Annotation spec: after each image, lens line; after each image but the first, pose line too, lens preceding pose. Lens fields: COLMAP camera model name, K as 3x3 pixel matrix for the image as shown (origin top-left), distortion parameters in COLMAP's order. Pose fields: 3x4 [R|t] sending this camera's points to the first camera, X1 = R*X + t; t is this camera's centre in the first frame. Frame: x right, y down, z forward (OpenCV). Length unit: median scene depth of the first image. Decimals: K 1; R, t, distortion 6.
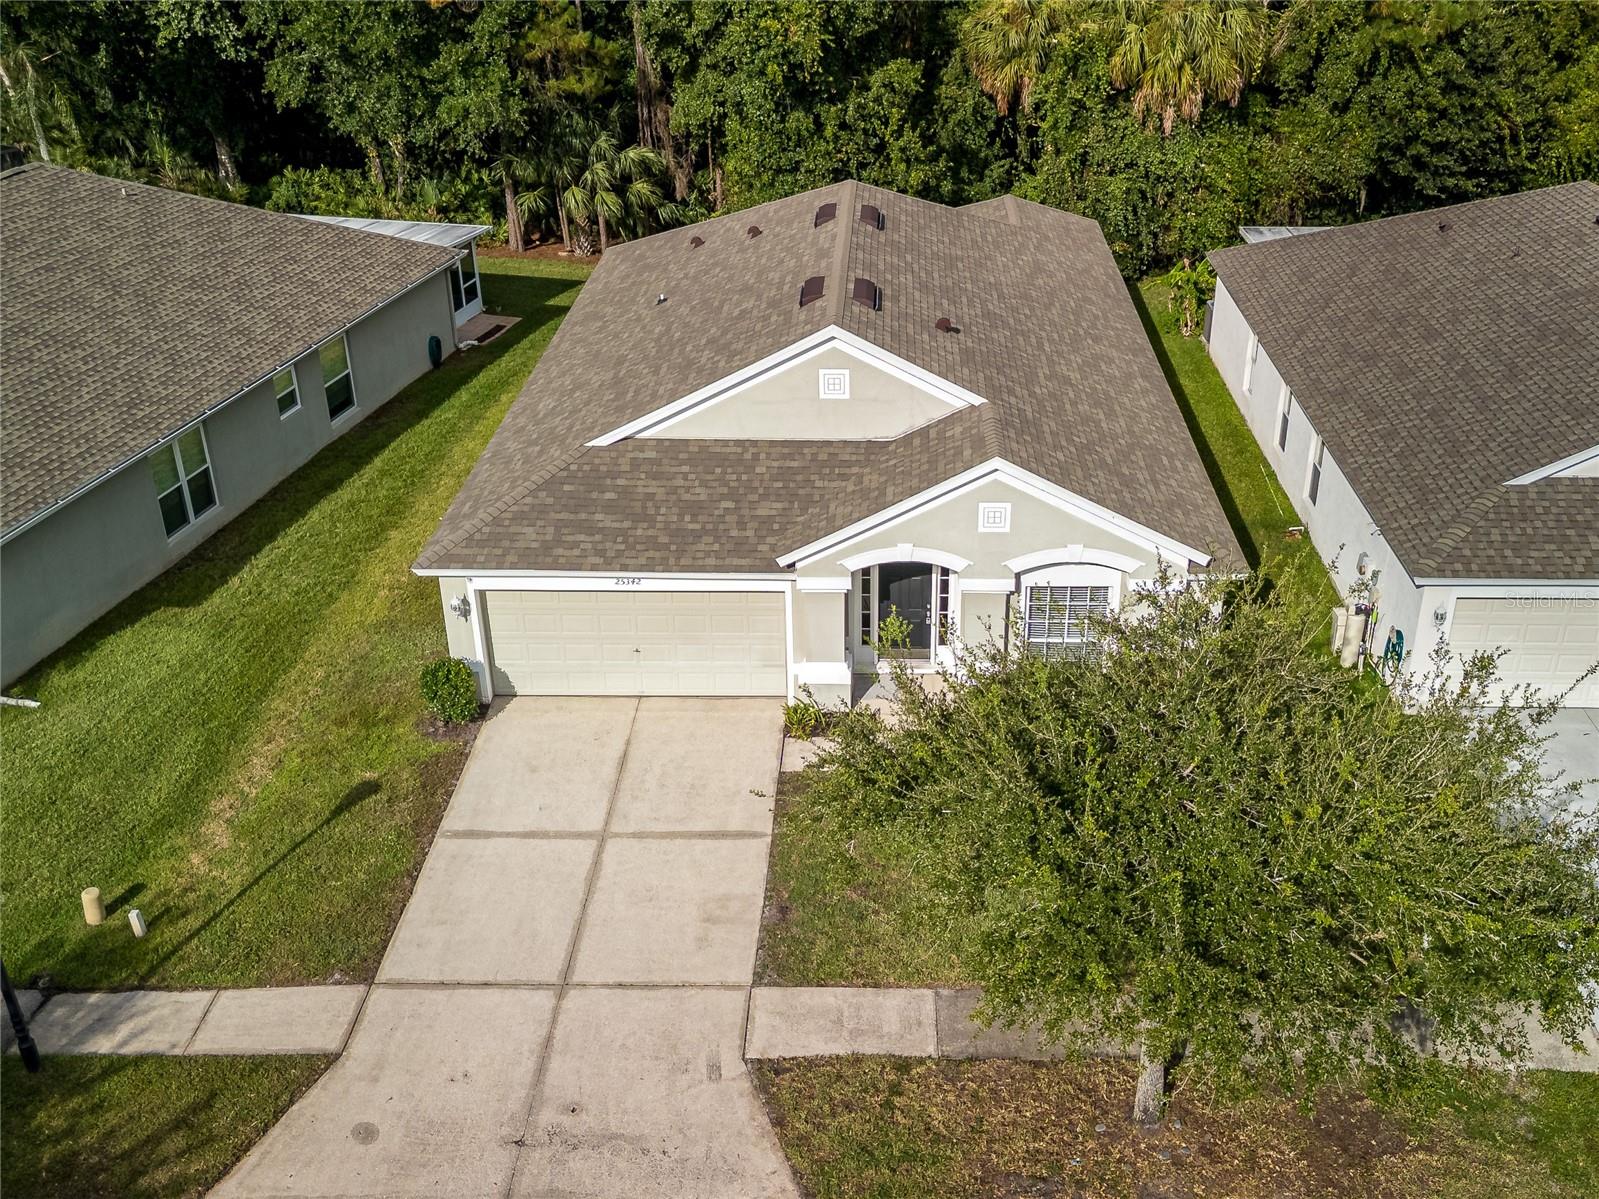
lens RADIAL K [[1605.2, 0, 846.5], [0, 1605.2, 624.1], [0, 0, 1]] dist [0.104321, -0.135713]
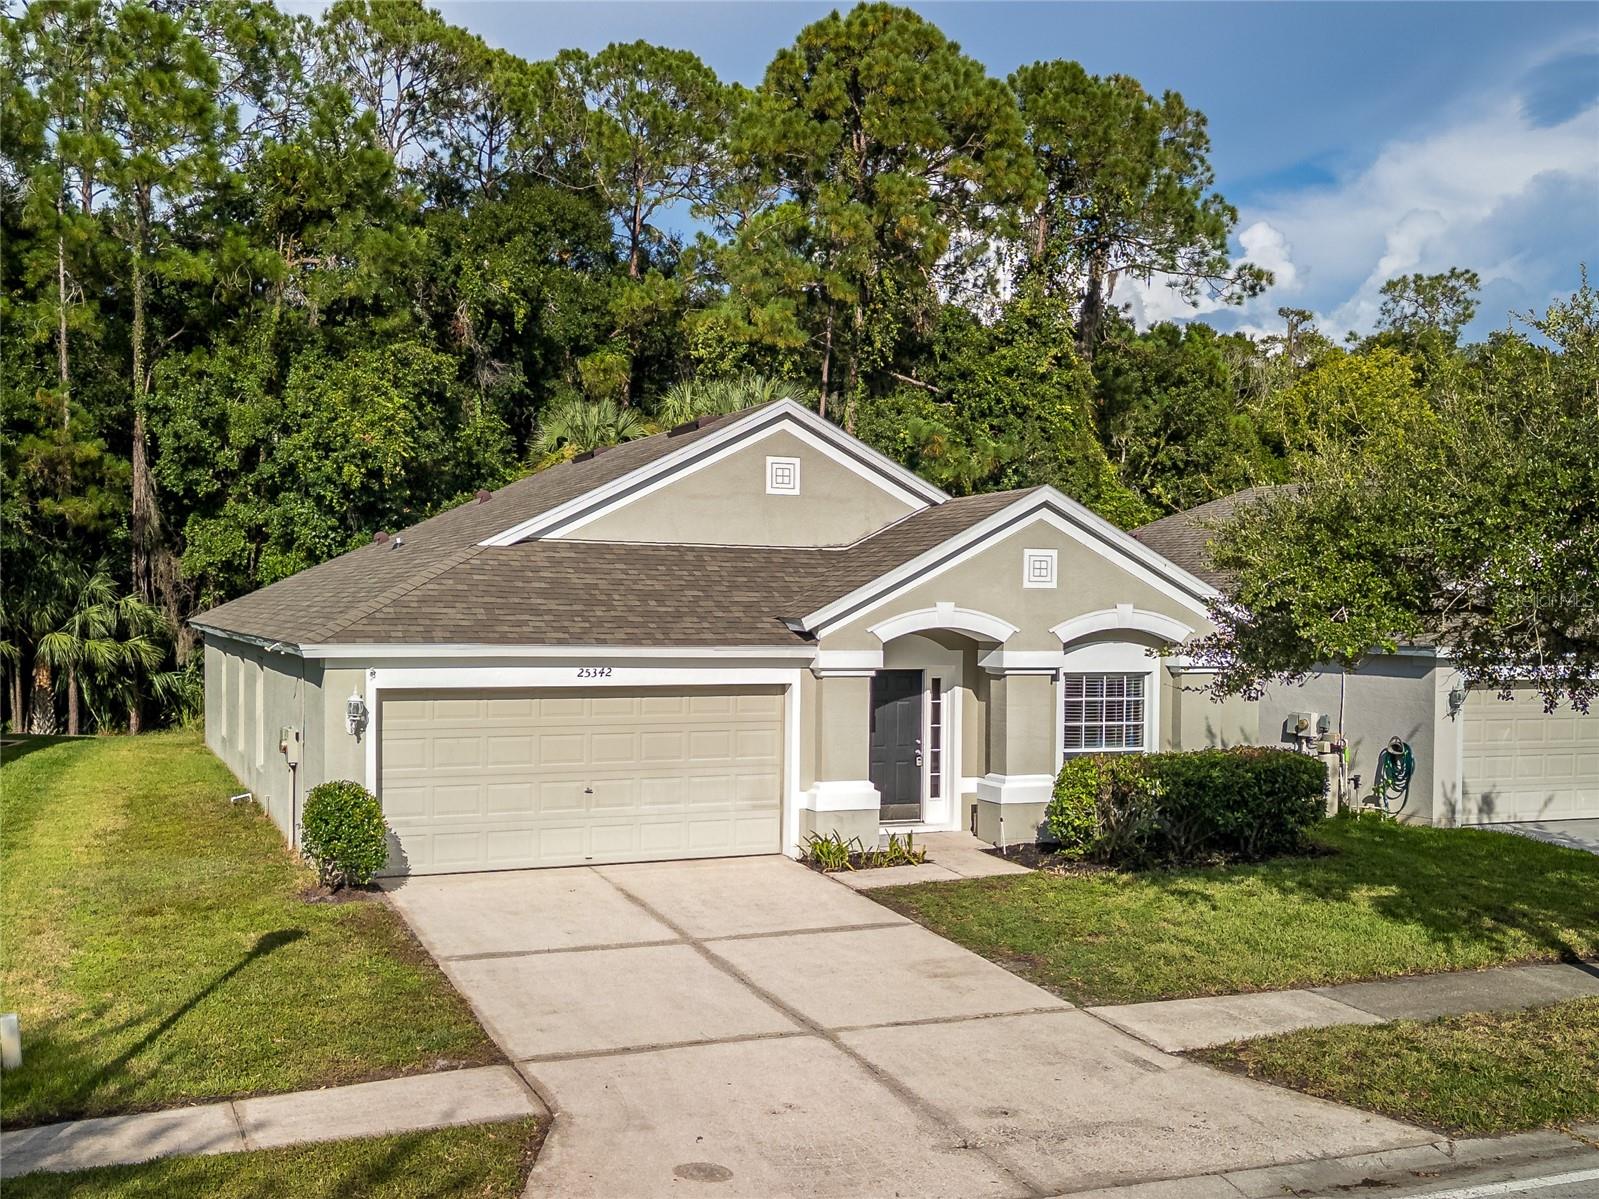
lens RADIAL K [[1679.3, 0, 799.0], [0, 1679.3, 676.3], [0, 0, 1]] dist [0.115479, -0.153377]
pose [[0.911171, -0.005578, 0.411991, -0.348364], [0.178467, 0.906586, -0.382428, 0.269270], [-0.371372, 0.421984, 0.827050, 0.322006]]
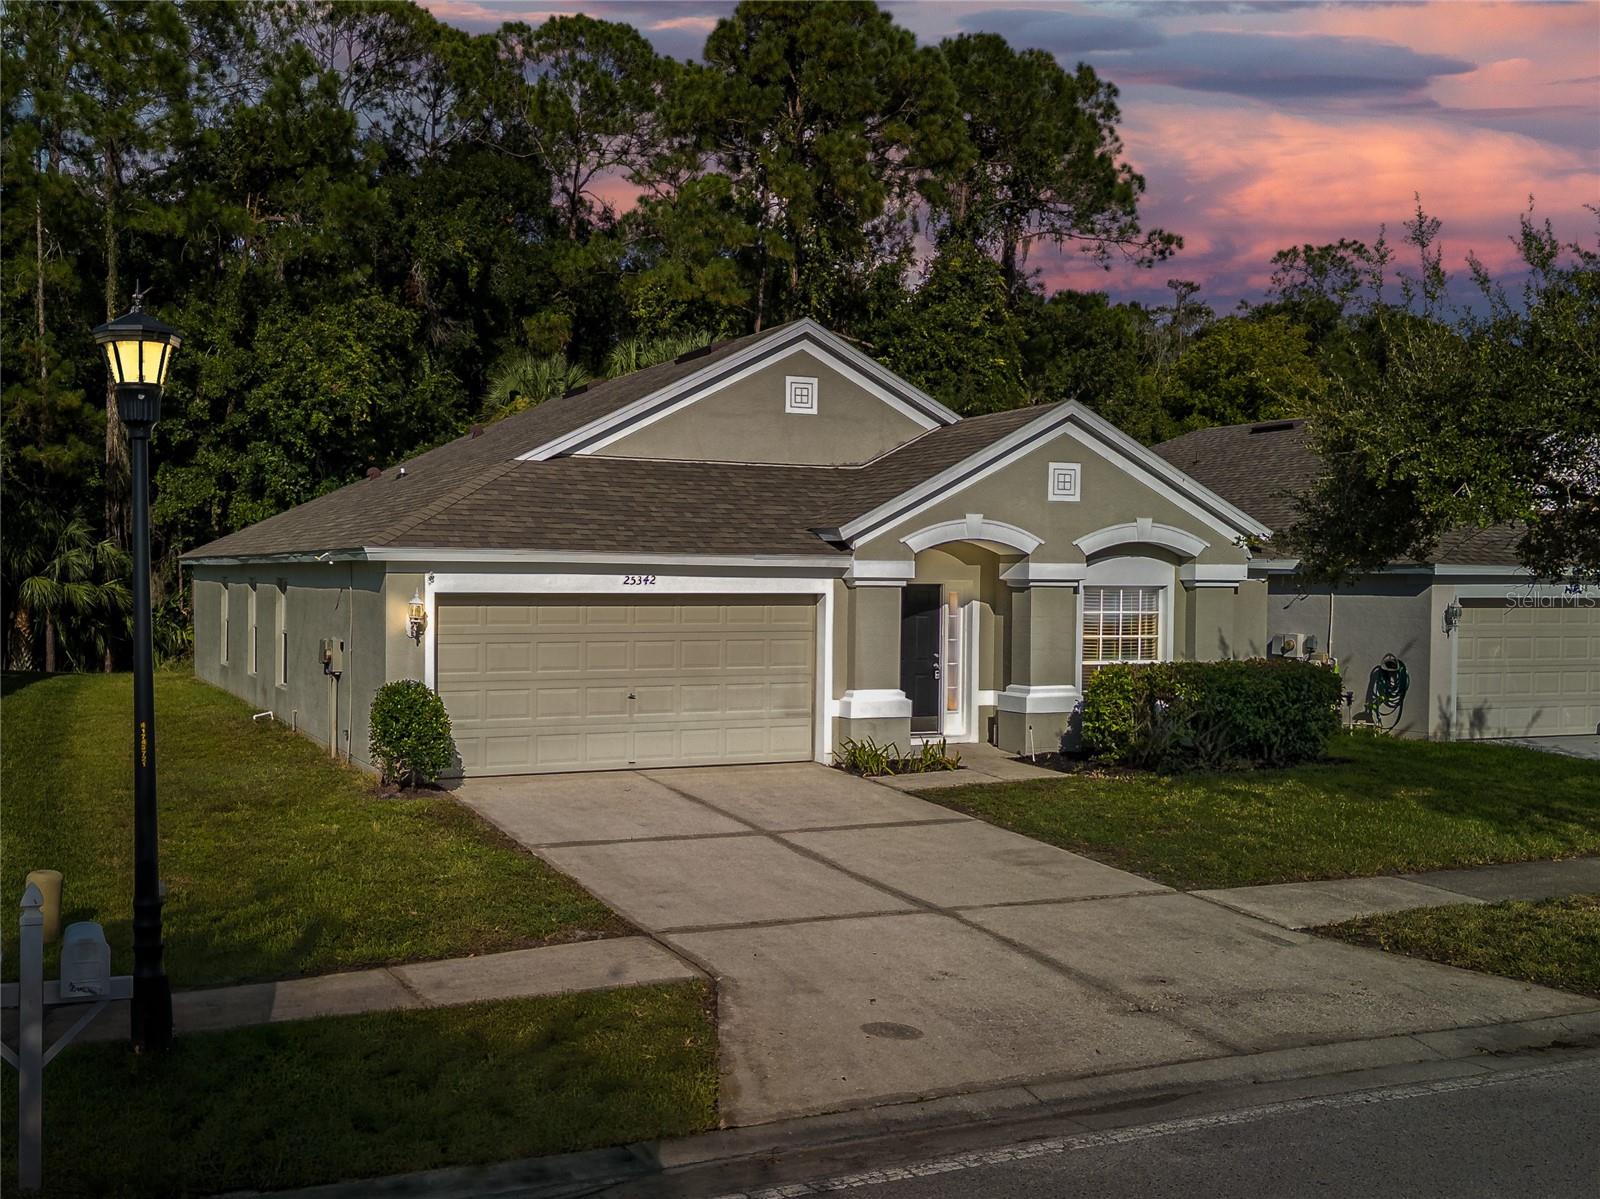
lens RADIAL K [[1591.6, 0, 691.2], [0, 1591.6, 641.8], [0, 0, 1]] dist [0.128781, -0.208862]
pose [[0.909028, -0.007349, 0.416670, -0.400861], [0.182411, 0.905990, -0.381979, 0.270573], [-0.374692, 0.423235, 0.824911, 0.380284]]
